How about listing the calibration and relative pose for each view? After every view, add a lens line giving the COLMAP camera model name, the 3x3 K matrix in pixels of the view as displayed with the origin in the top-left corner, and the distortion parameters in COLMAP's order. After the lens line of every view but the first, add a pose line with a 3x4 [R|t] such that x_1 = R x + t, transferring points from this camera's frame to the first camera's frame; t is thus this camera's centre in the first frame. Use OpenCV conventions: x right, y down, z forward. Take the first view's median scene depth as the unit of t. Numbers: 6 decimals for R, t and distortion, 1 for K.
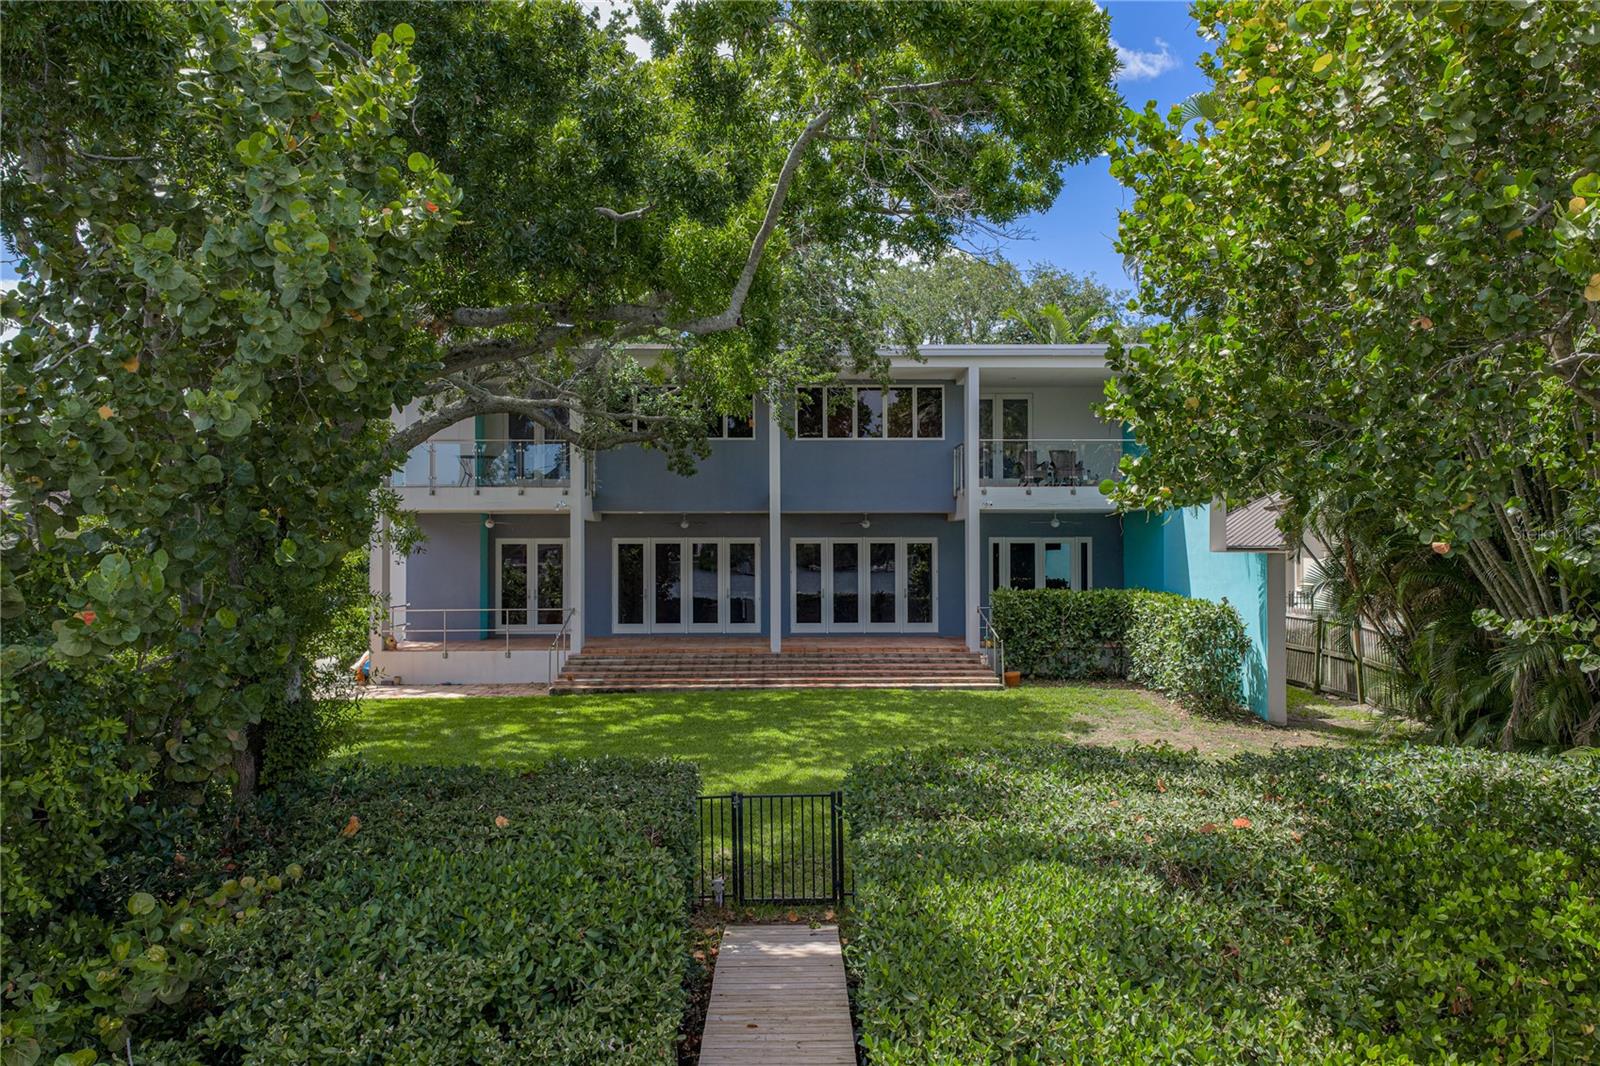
lens RADIAL K [[1326.5, 0, 798.8], [0, 1326.5, 539.8], [0, 0, 1]] dist [0.070803, -0.015967]
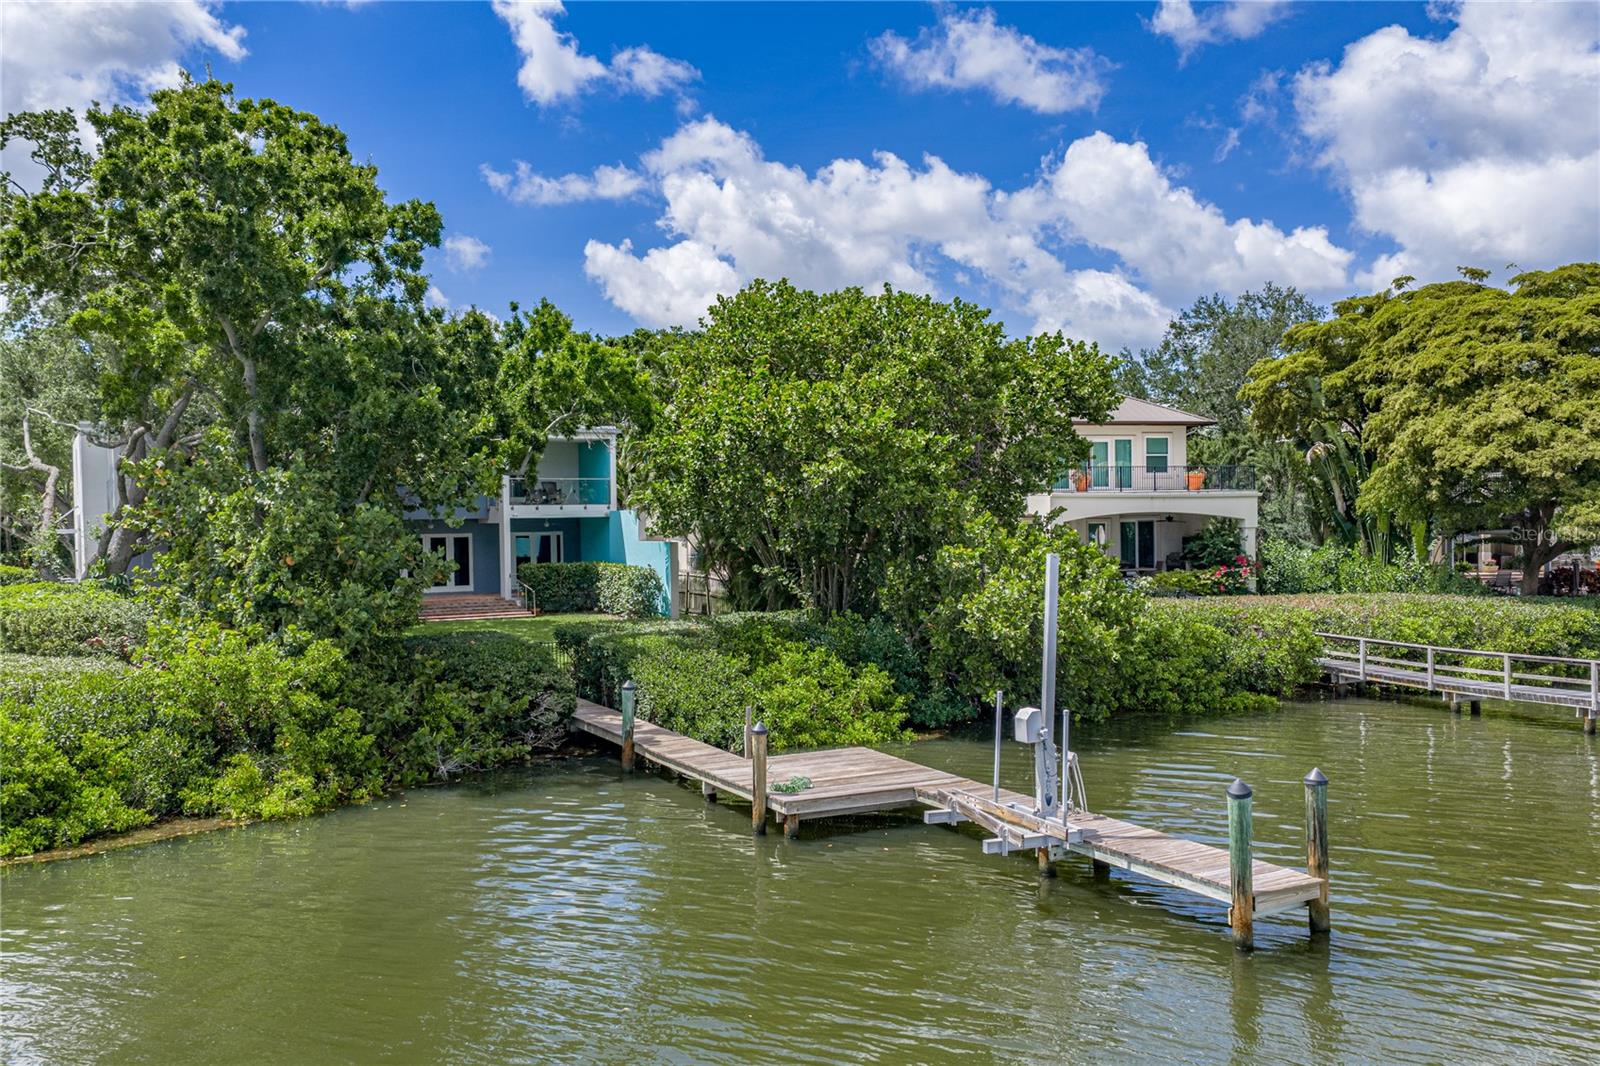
lens RADIAL K [[1326.5, 0, 806.1], [0, 1326.5, 543.9], [0, 0, 1]] dist [0.070803, -0.015967]
pose [[0.881302, -0.020778, 0.472096, -0.377771], [0.008996, 0.999590, 0.027200, -0.036344], [-0.472468, -0.019724, 0.881127, -0.792136]]
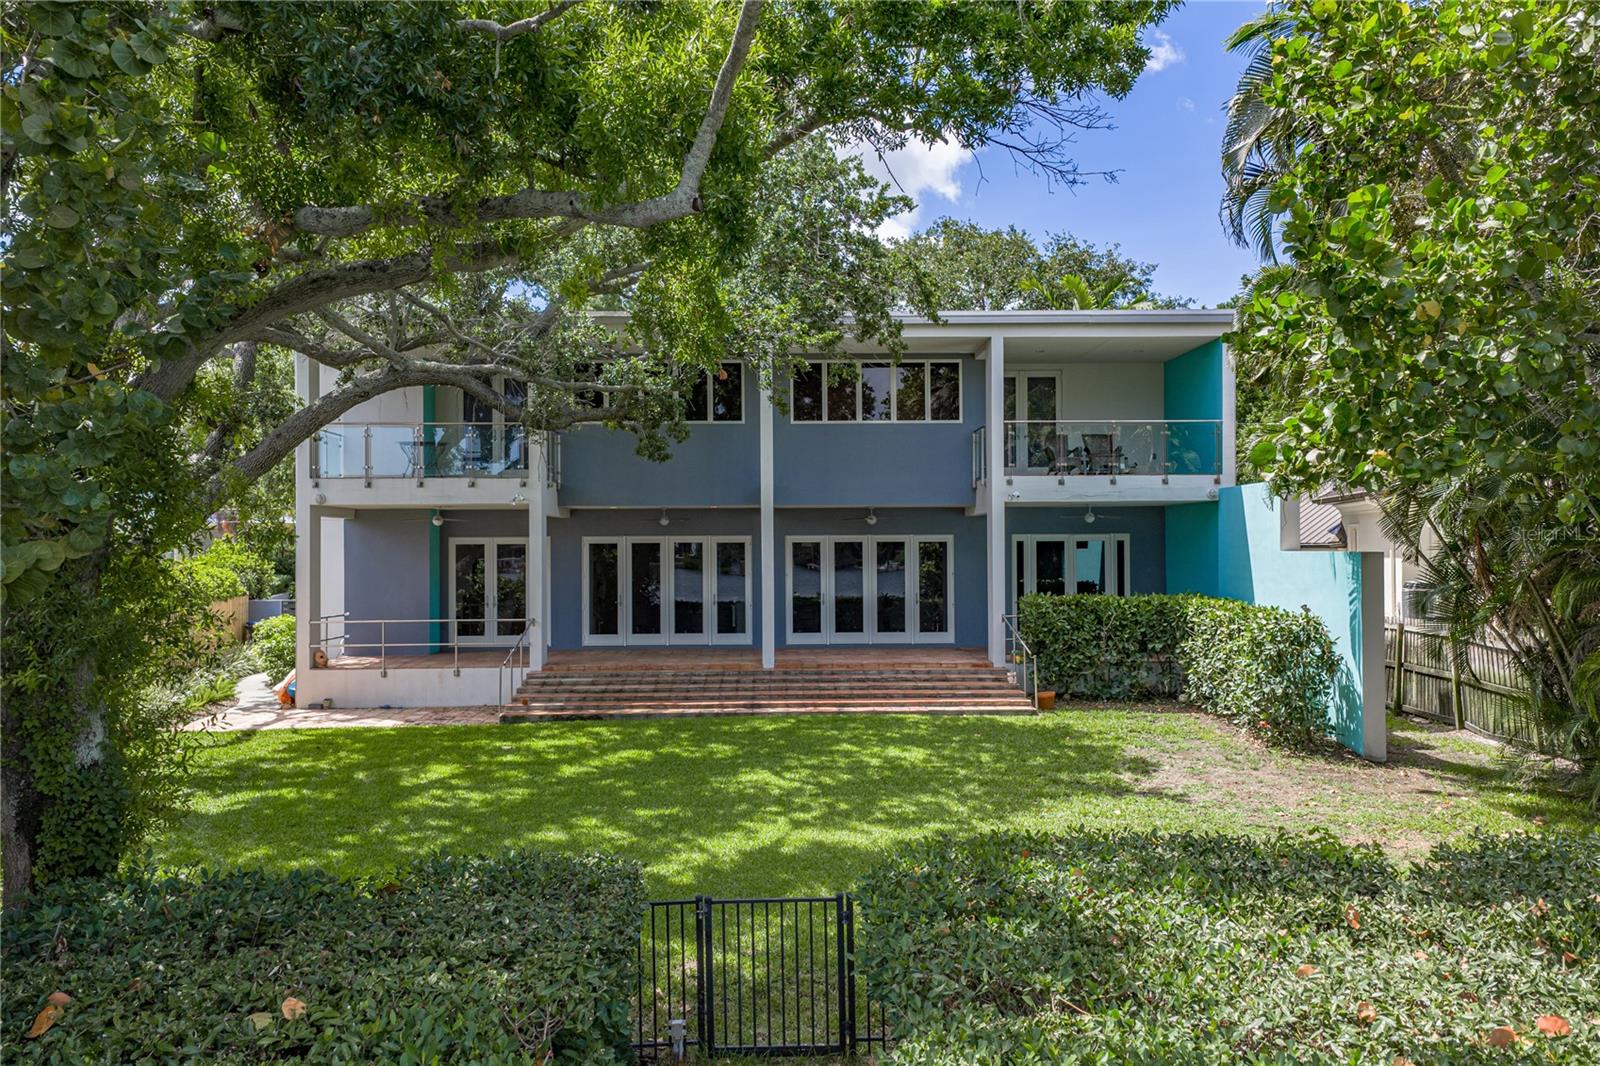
lens RADIAL K [[1326.5, 0, 798.2], [0, 1326.5, 536.1], [0, 0, 1]] dist [0.070803, -0.015967]
pose [[0.999994, -0.003362, 0.000202, 0.002162], [0.003362, 0.999993, -0.001683, 0.000251], [-0.000197, 0.001684, 0.999999, 0.148987]]
